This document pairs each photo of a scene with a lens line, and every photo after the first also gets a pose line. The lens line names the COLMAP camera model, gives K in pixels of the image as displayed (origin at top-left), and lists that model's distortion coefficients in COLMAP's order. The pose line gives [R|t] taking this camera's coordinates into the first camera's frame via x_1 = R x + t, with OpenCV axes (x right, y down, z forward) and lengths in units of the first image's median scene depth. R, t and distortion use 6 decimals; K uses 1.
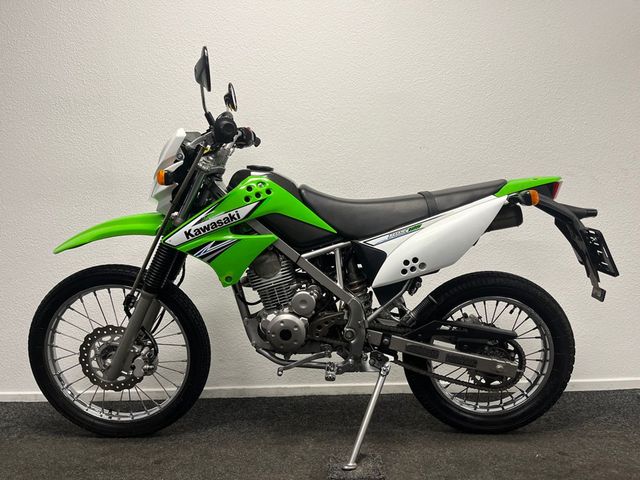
lens RADIAL K [[482.4, 0, 320.0], [0, 482.4, 240.0], [0, 0, 1]] dist [0.075725, -0.106879]
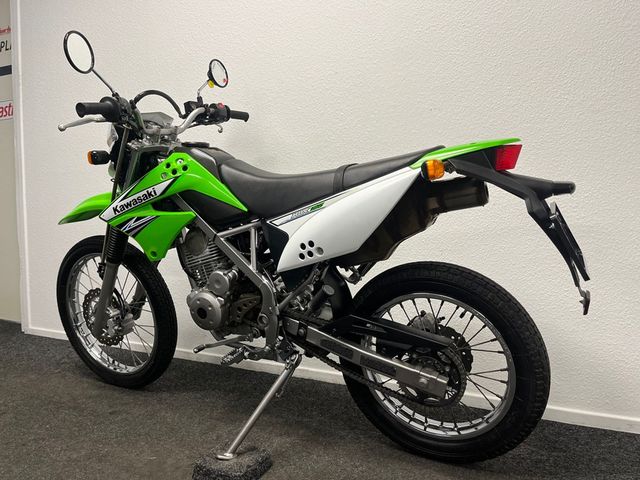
lens RADIAL K [[482.4, 0, 320.0], [0, 482.4, 240.0], [0, 0, 1]] dist [0.075725, -0.106879]
pose [[0.897538, 0.042490, -0.438886, 0.561087], [-0.019622, 0.998209, 0.056512, -0.014217], [0.440501, -0.042109, 0.896764, 0.215416]]
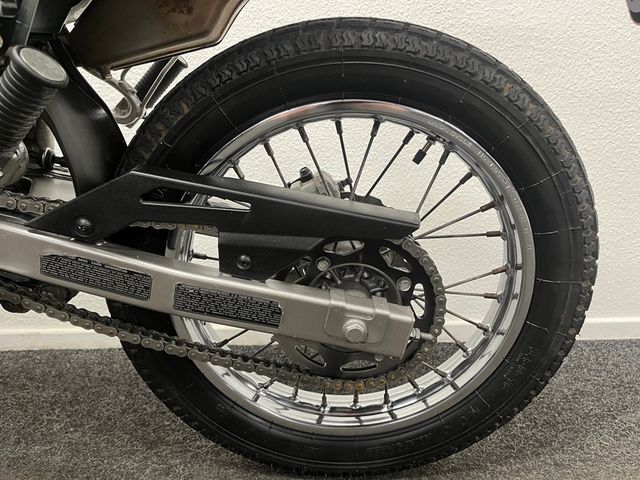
lens RADIAL K [[482.4, 0, 320.0], [0, 482.4, 240.0], [0, 0, 1]] dist [0.075725, -0.106879]
pose [[0.999633, 0.009060, 0.025512, 0.339861], [-0.013816, 0.981116, 0.192926, 0.150094], [-0.023282, -0.193207, 0.980882, 0.716674]]
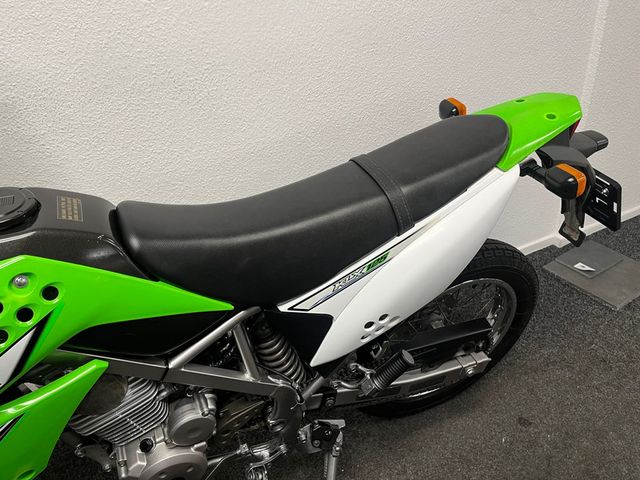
lens RADIAL K [[482.4, 0, 320.0], [0, 482.4, 240.0], [0, 0, 1]] dist [0.075725, -0.106879]
pose [[0.904947, -0.269427, 0.329362, -0.027632], [0.068041, 0.855677, 0.513018, -0.309151], [-0.420048, -0.441845, 0.792674, 0.594125]]
